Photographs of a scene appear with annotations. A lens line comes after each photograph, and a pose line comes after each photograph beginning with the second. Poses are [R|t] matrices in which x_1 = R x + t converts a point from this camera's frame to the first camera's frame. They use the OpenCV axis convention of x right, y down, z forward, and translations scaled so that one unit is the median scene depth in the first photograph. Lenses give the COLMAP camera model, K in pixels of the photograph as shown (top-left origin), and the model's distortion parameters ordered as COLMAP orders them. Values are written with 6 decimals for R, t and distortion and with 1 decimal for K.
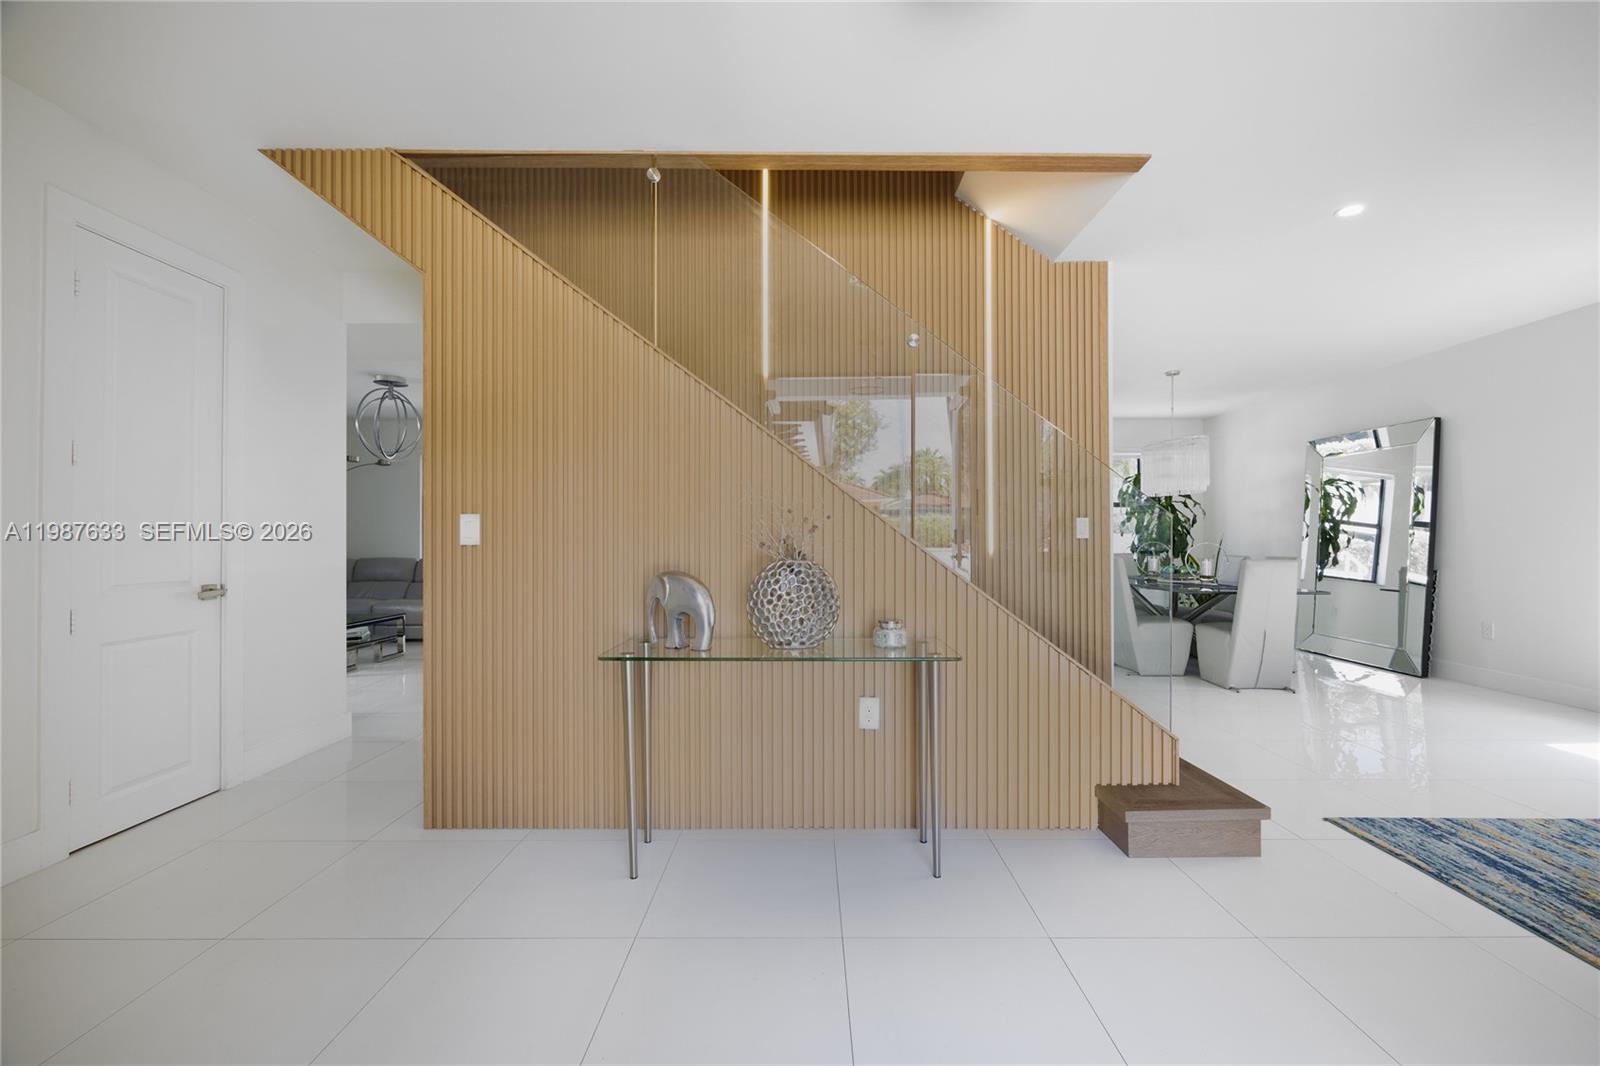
lens RADIAL K [[642.7, 0, 800.0], [0, 642.7, 533.0], [0, 0, 1]] dist [-0.001159, -0.000105]
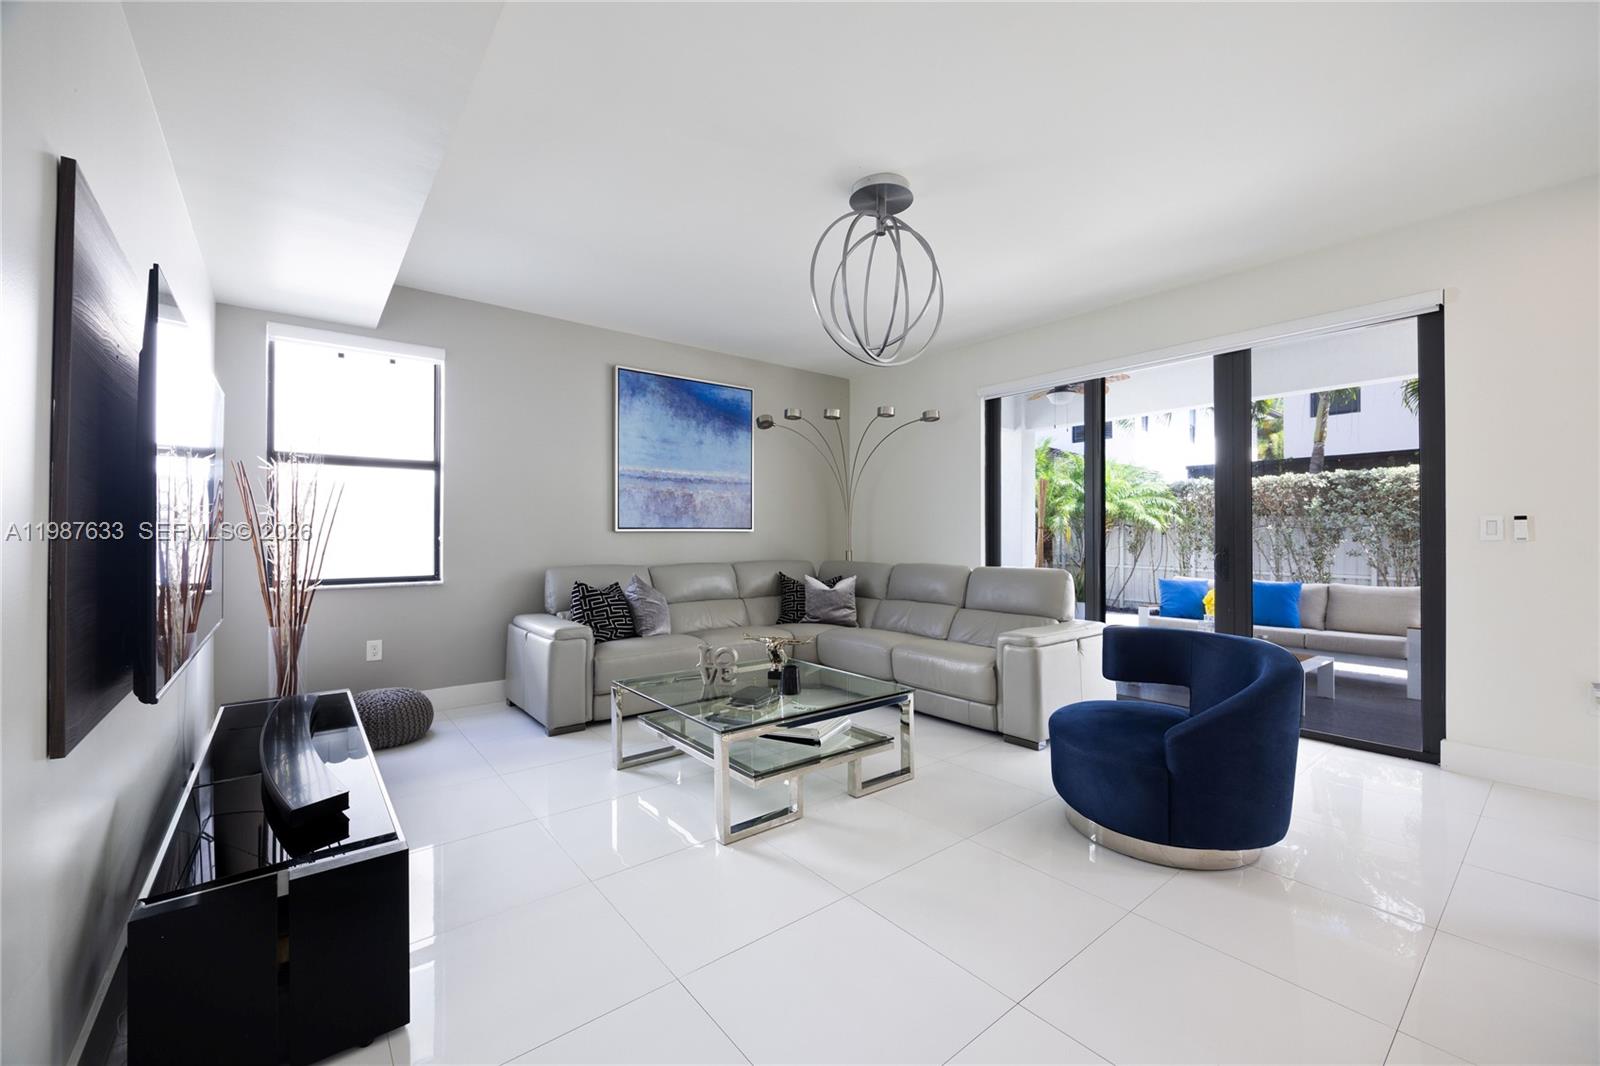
lens RADIAL K [[642.7, 0, 800.0], [0, 642.7, 533.0], [0, 0, 1]] dist [-0.001159, -0.000105]
pose [[0.632156, -0.002125, -0.774838, -0.244056], [0.003298, 0.999995, -0.000052, 0.008301], [0.774834, -0.002522, 0.632160, 0.517727]]
